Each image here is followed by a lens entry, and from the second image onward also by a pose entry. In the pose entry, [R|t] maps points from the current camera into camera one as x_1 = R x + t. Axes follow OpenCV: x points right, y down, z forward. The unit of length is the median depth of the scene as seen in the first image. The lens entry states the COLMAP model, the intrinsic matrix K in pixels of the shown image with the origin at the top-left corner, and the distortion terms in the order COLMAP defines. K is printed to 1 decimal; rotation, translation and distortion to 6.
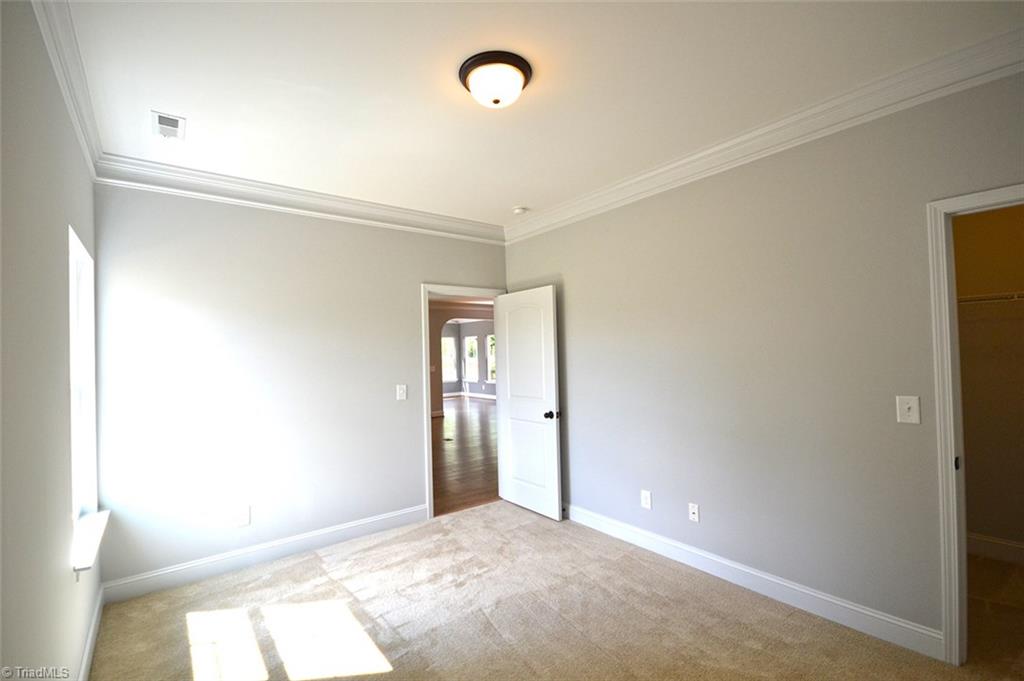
lens RADIAL K [[456.4, 0, 507.5], [0, 456.4, 346.9], [0, 0, 1]] dist [0.003323, -0.008915]
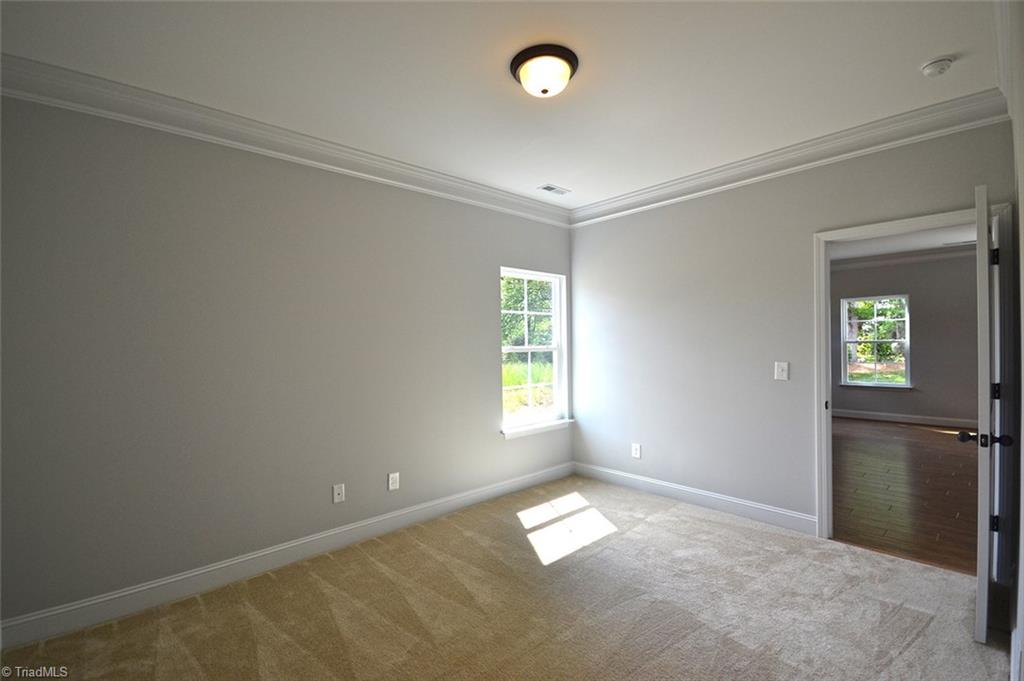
lens RADIAL K [[456.4, 0, 507.5], [0, 456.4, 346.9], [0, 0, 1]] dist [0.003323, -0.008915]
pose [[0.080536, 0.032316, -0.996228, 0.610494], [0.030351, 0.998931, 0.034857, 0.011450], [0.996289, -0.033044, 0.079469, 0.467988]]
